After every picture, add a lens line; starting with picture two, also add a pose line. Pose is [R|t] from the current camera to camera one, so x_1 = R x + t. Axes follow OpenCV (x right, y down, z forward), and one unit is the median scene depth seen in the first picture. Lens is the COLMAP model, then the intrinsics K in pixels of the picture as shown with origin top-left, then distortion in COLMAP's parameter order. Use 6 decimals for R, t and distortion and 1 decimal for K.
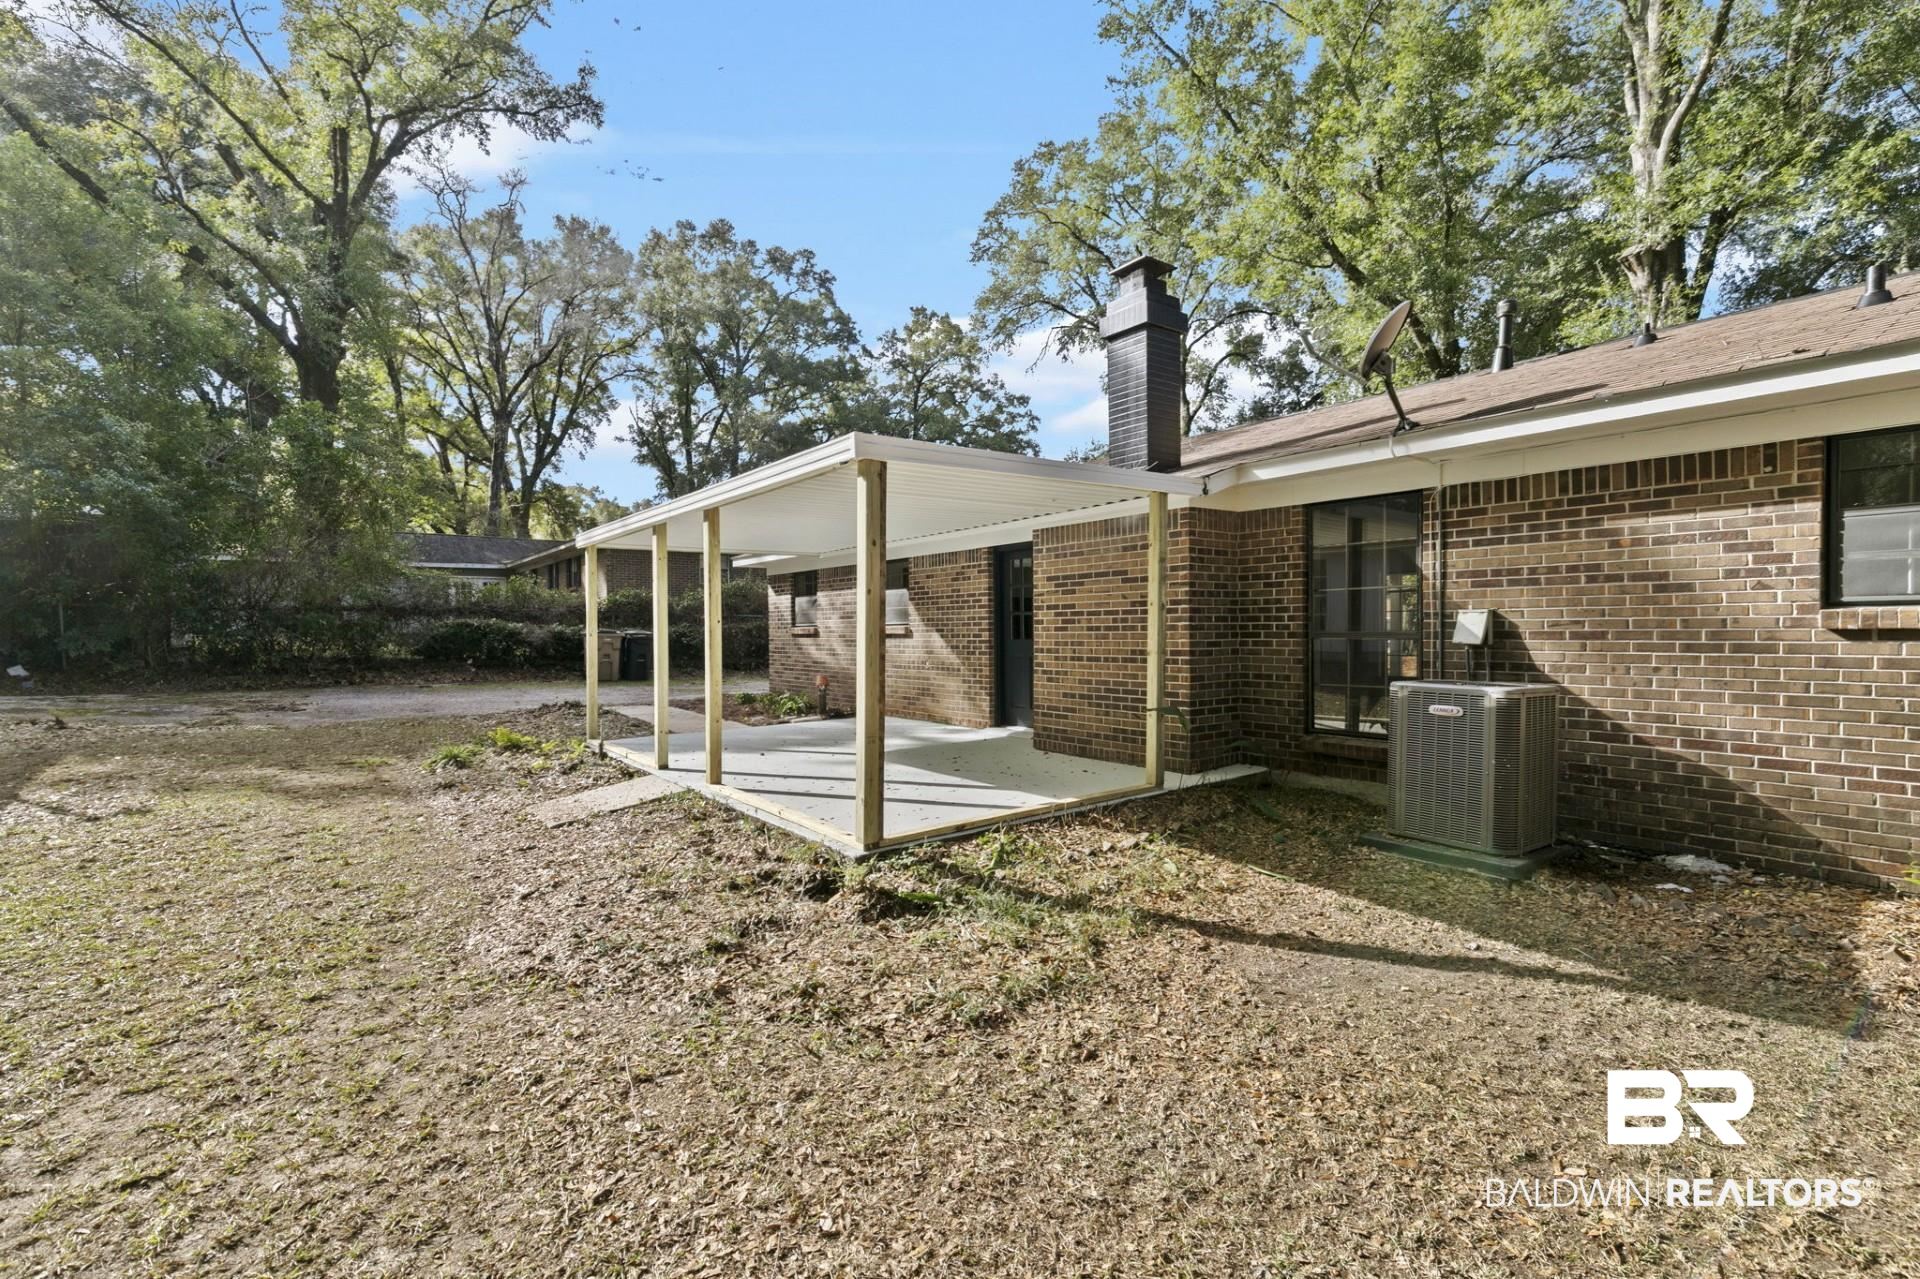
lens RADIAL K [[851.4, 0, 958.2], [0, 851.4, 639.5], [0, 0, 1]] dist [-0.009482, -0.000597]
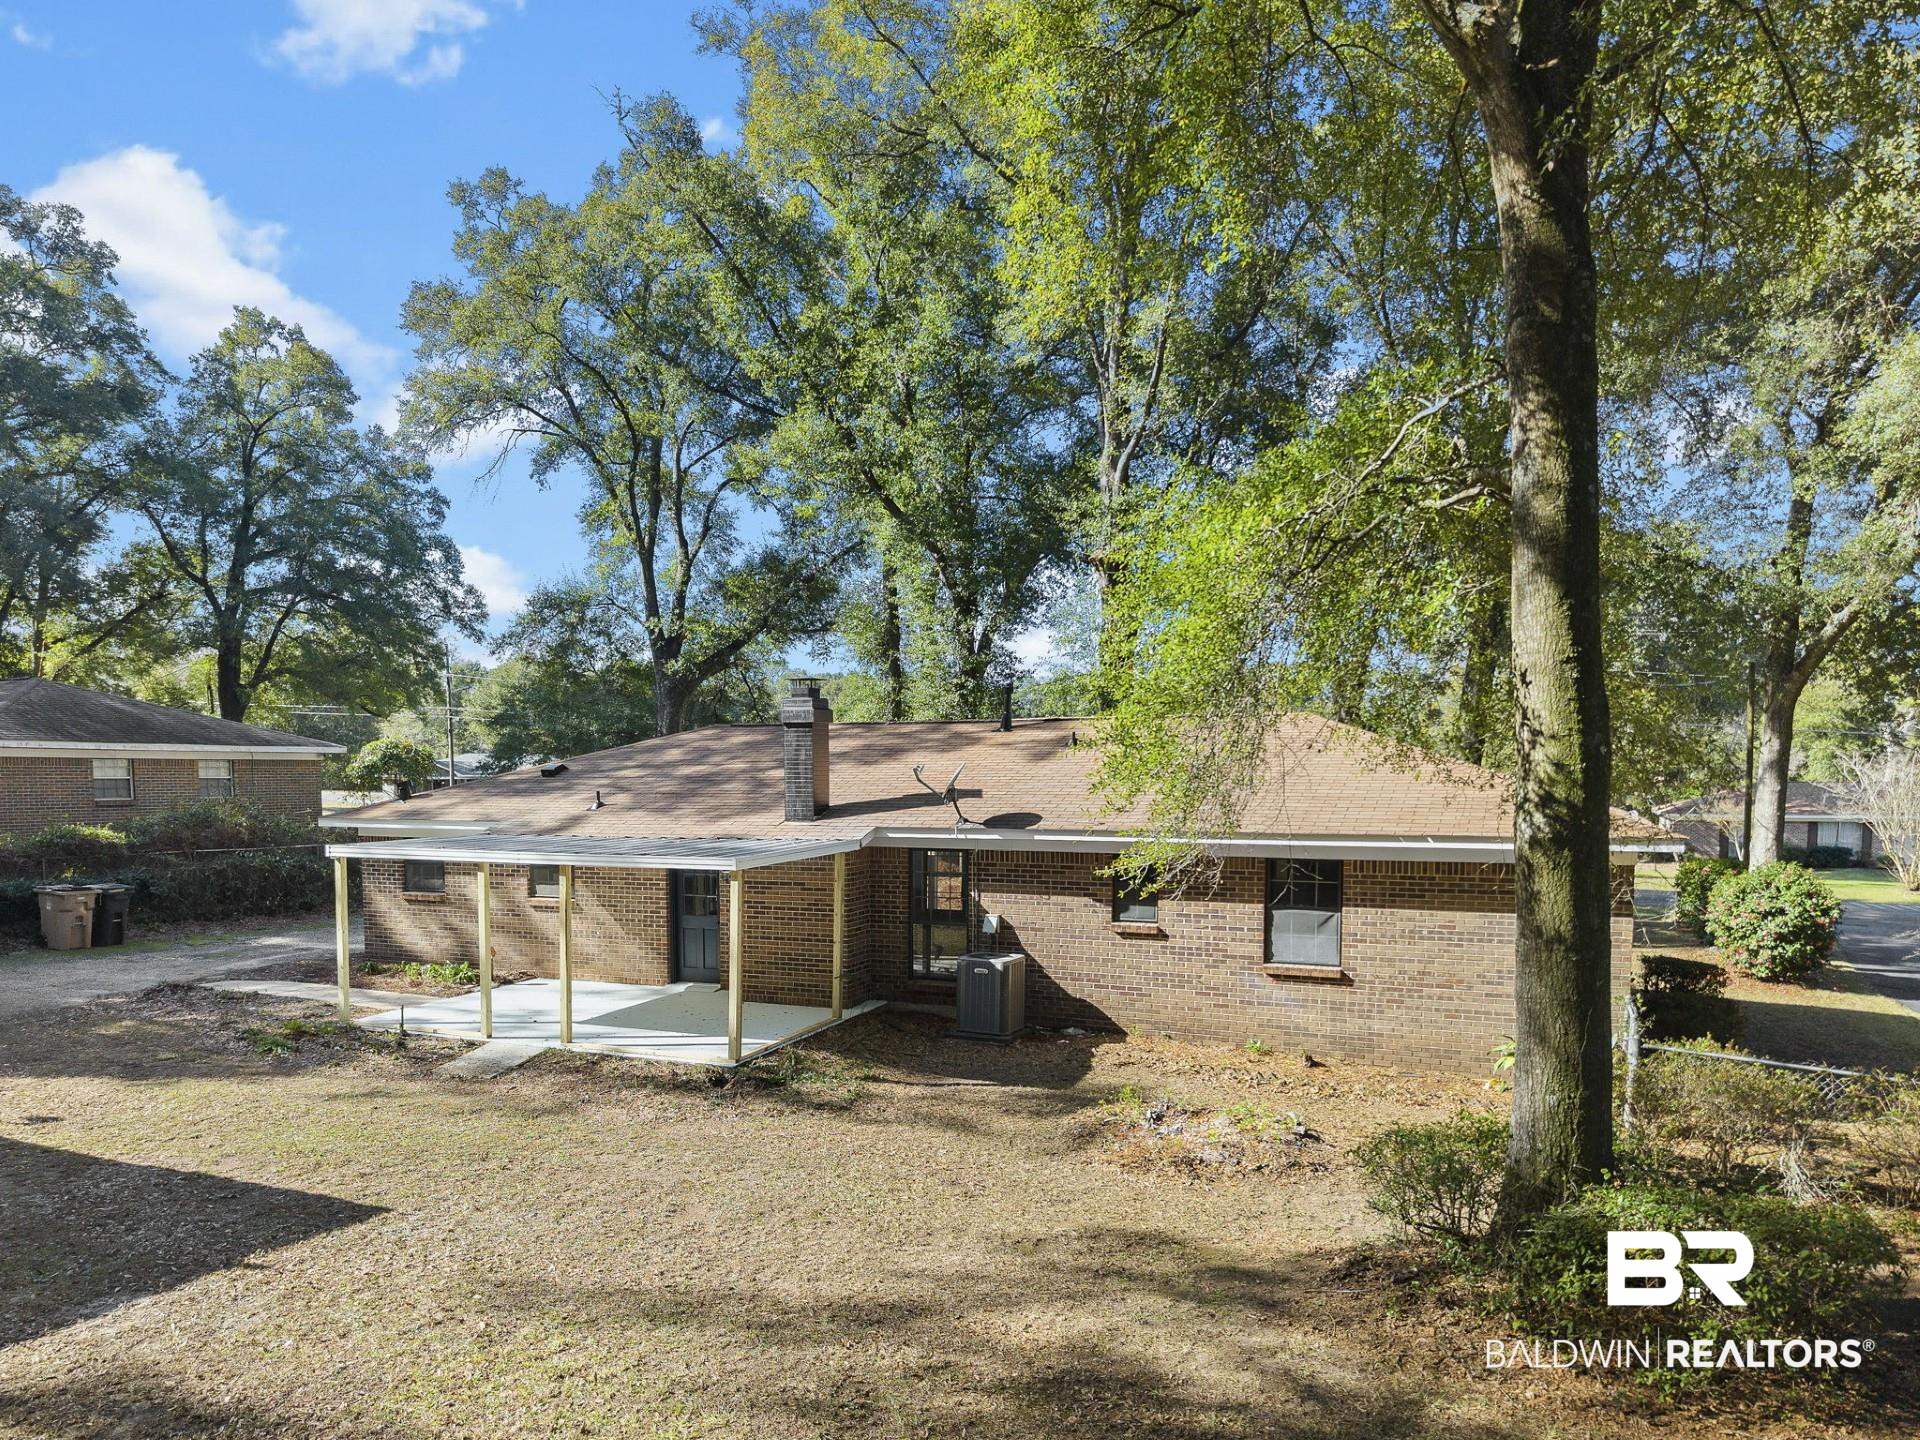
lens RADIAL K [[1584.1, 0, 962.6], [0, 1584.1, 721.4], [0, 0, 1]] dist [-0.047857, -0.003342]
pose [[0.862667, -0.003802, 0.505758, -0.654796], [0.009818, 0.999909, -0.009230, -0.222799], [-0.505677, 0.012928, 0.862626, -1.068686]]
